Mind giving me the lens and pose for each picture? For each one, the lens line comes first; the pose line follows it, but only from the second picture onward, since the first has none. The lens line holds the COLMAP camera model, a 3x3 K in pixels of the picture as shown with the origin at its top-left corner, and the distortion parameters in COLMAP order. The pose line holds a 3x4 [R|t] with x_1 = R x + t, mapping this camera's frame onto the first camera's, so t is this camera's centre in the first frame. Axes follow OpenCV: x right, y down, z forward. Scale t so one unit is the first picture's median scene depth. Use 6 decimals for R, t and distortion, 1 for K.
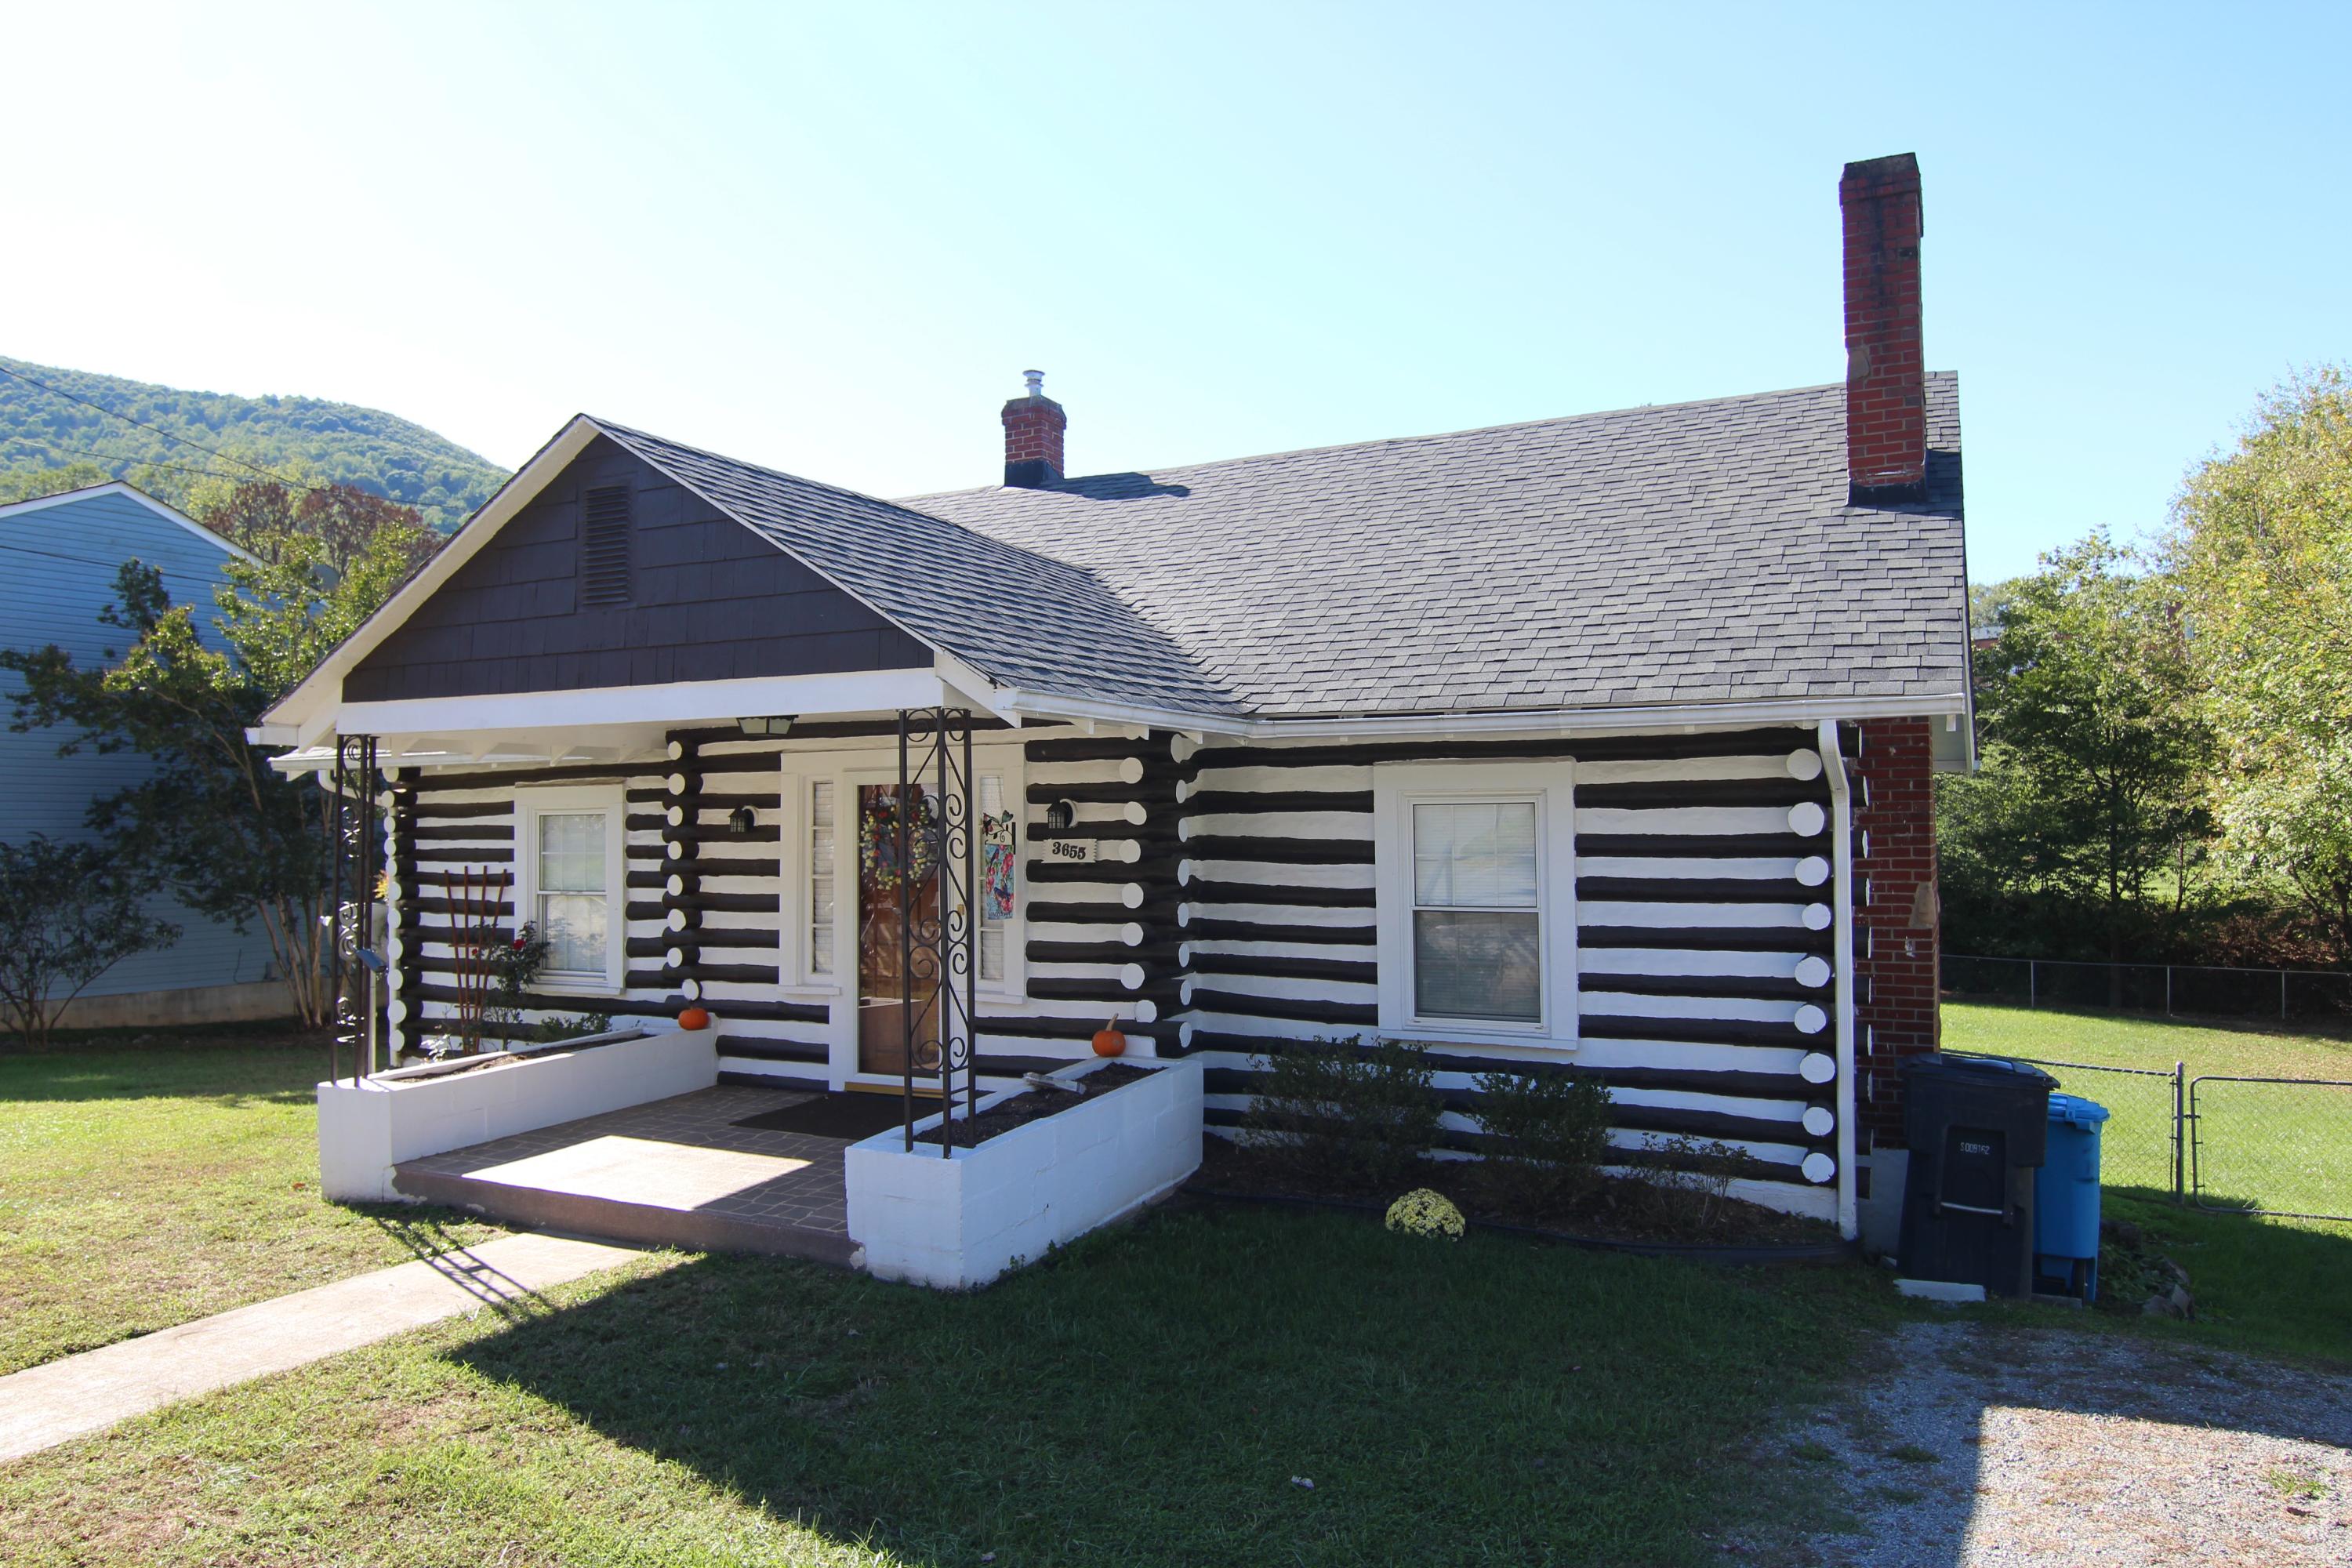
lens RADIAL K [[1608.9, 0, 1176.0], [0, 1608.9, 784.0], [0, 0, 1]] dist [-0.002785, -0.000605]
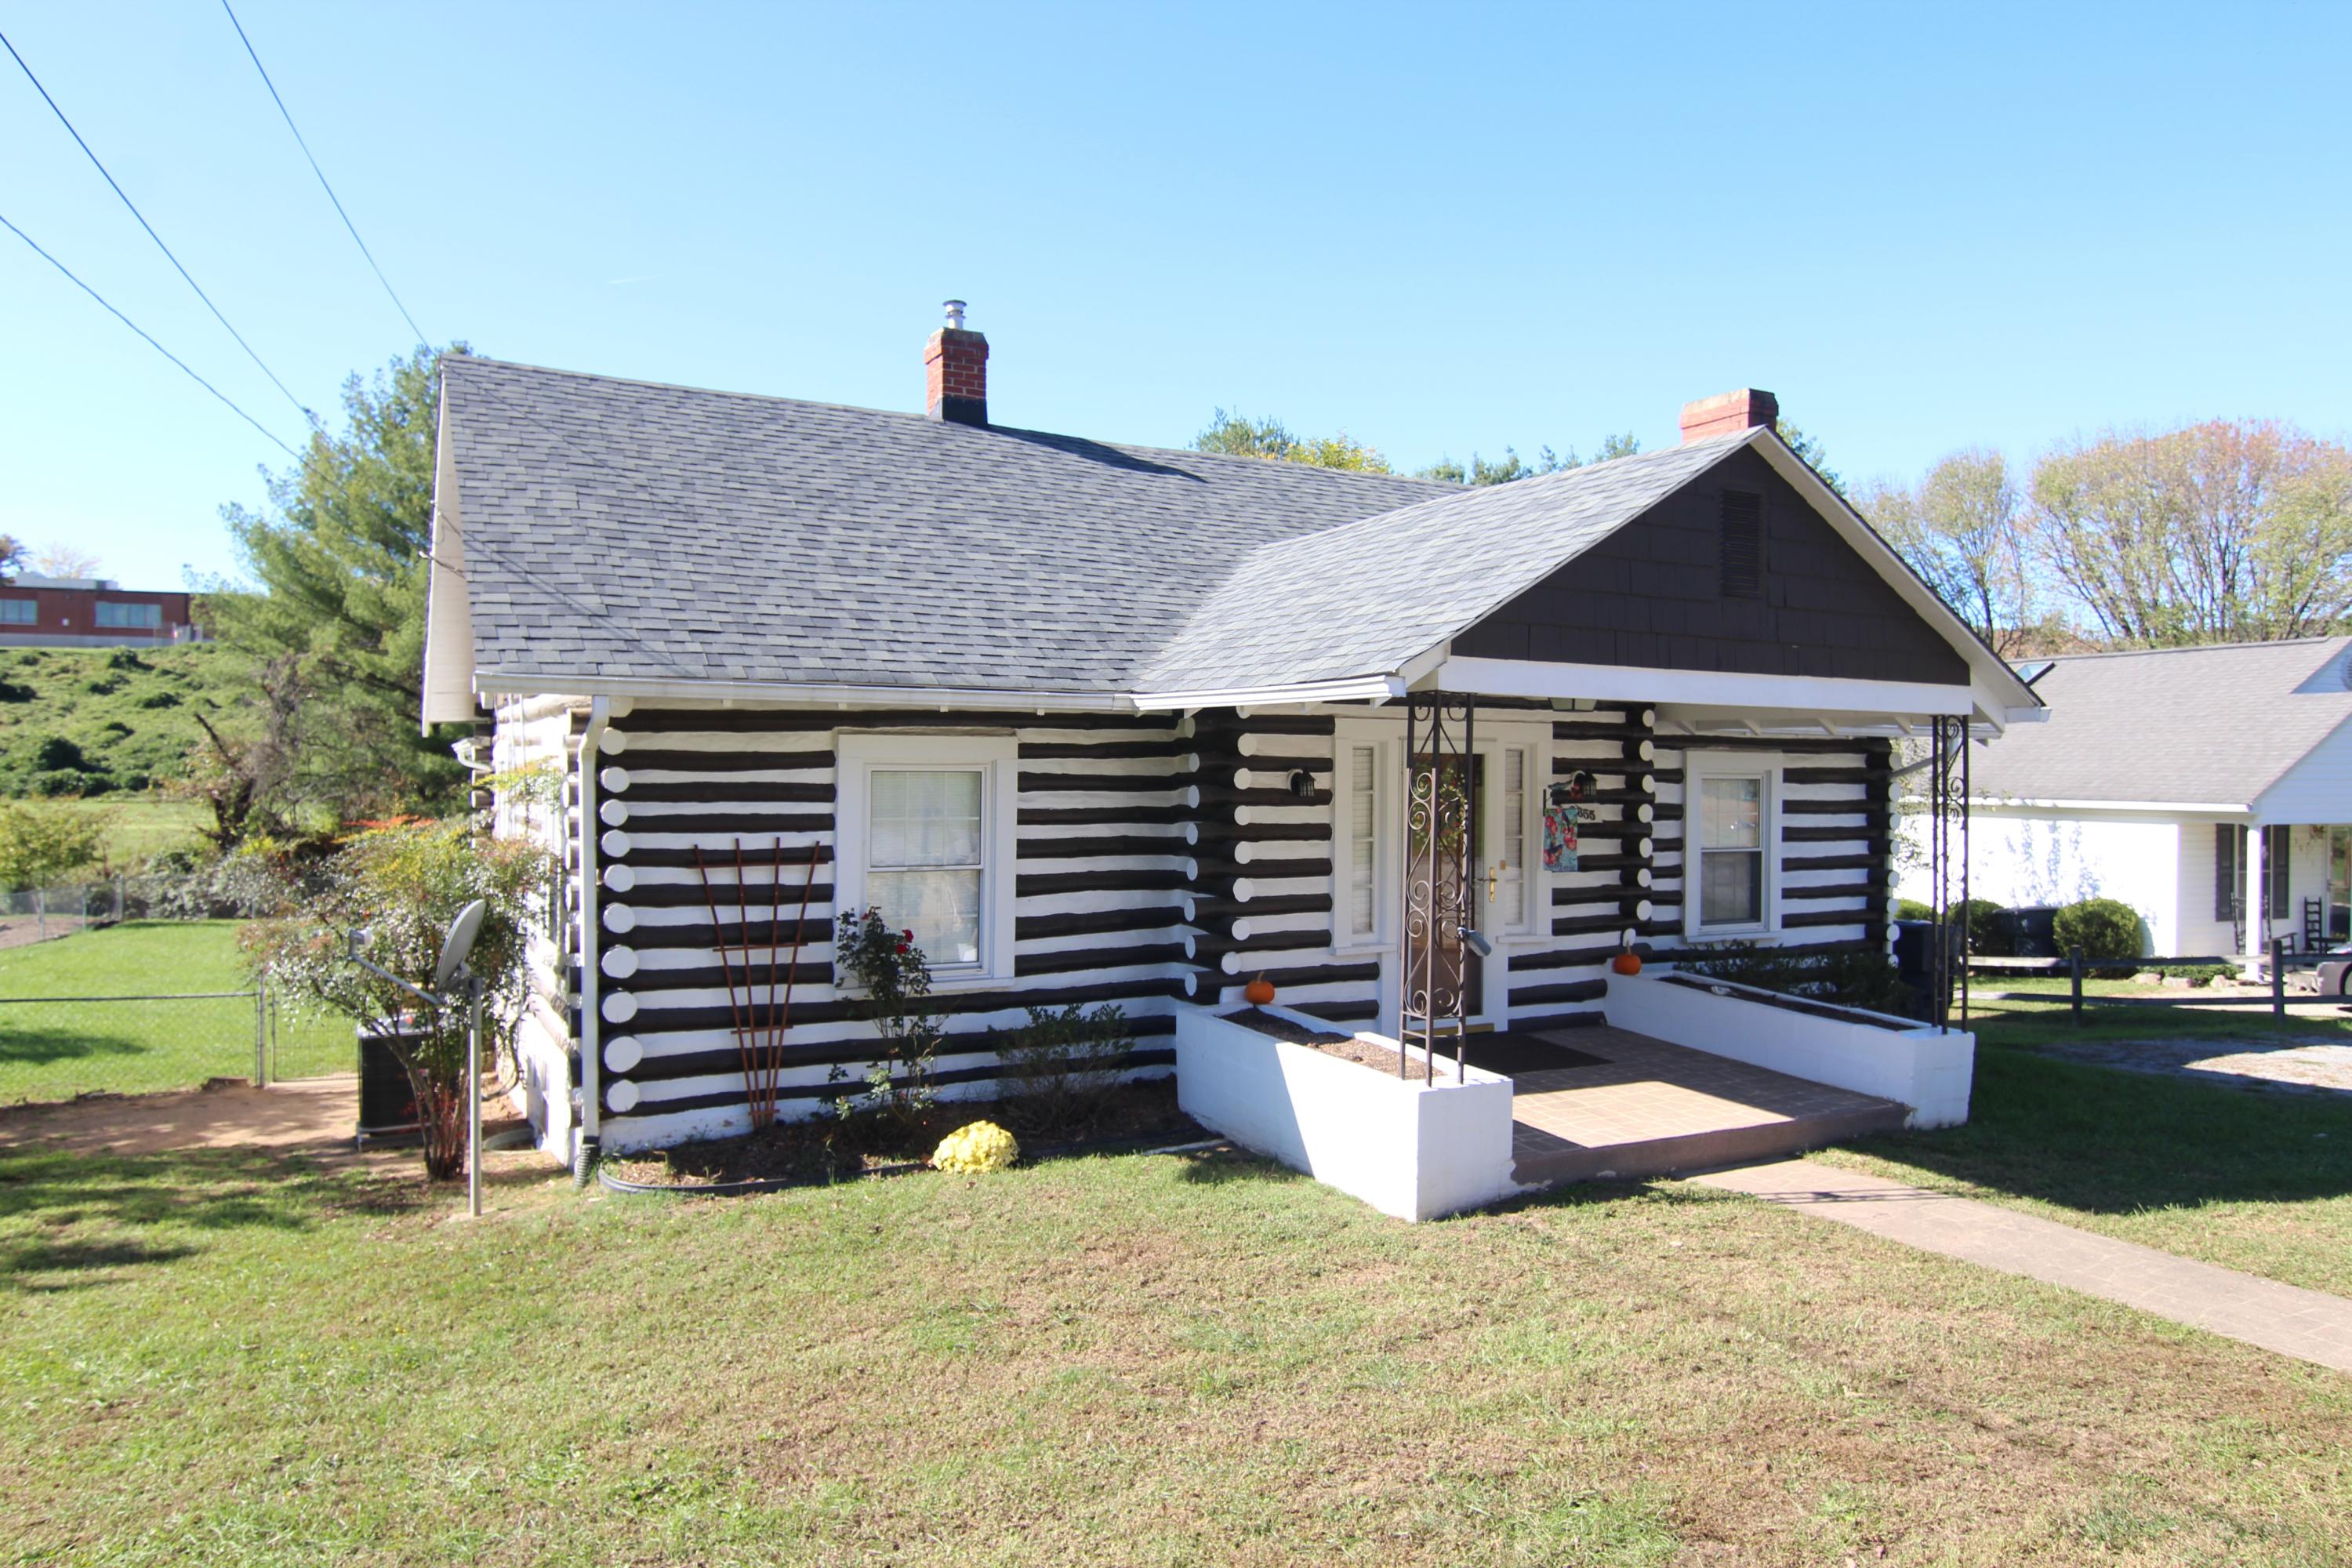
lens RADIAL K [[1511.6, 0, 1176.0], [0, 1511.6, 784.0], [0, 0, 1]] dist [-0.001201, -0.018555]
pose [[0.561083, 0.004916, 0.827745, -1.081821], [-0.036114, 0.999176, 0.018546, 0.008260], [-0.826971, -0.040299, 0.560798, 0.551349]]
